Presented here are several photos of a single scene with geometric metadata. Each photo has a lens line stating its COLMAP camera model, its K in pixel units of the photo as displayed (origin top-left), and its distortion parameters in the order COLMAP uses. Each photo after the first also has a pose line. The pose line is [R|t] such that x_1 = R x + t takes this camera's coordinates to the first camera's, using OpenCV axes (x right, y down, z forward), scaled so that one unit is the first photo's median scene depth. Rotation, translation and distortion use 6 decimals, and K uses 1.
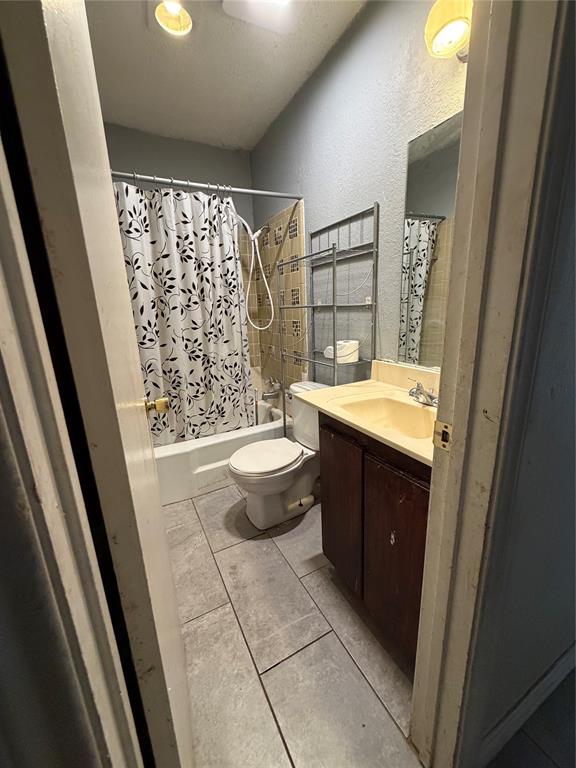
lens RADIAL K [[307.4, 0, 287.1], [0, 307.4, 383.0], [0, 0, 1]] dist [0.000286, -0.000172]
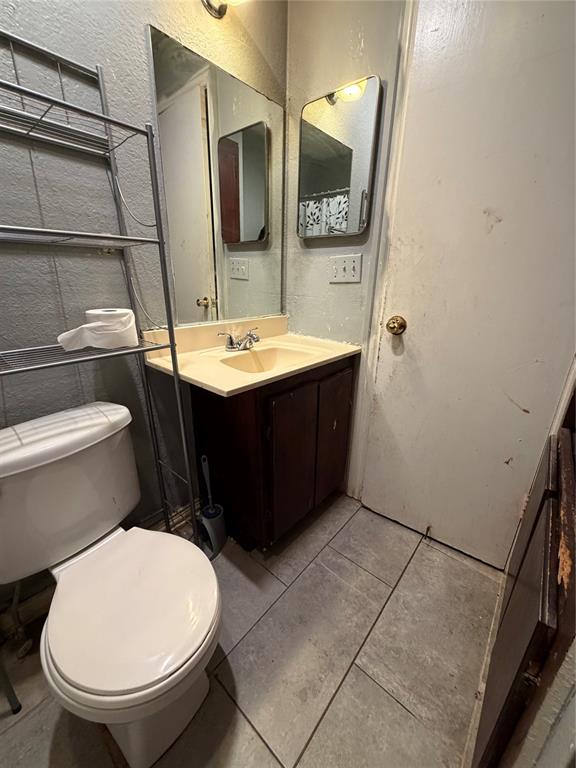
lens RADIAL K [[307.4, 0, 287.3], [0, 307.4, 383.5], [0, 0, 1]] dist [0.000286, -0.000172]
pose [[-0.364745, -0.280936, 0.887714, -0.608612], [0.225939, 0.898196, 0.377087, -0.196692], [-0.903279, 0.338110, -0.264138, 1.150808]]
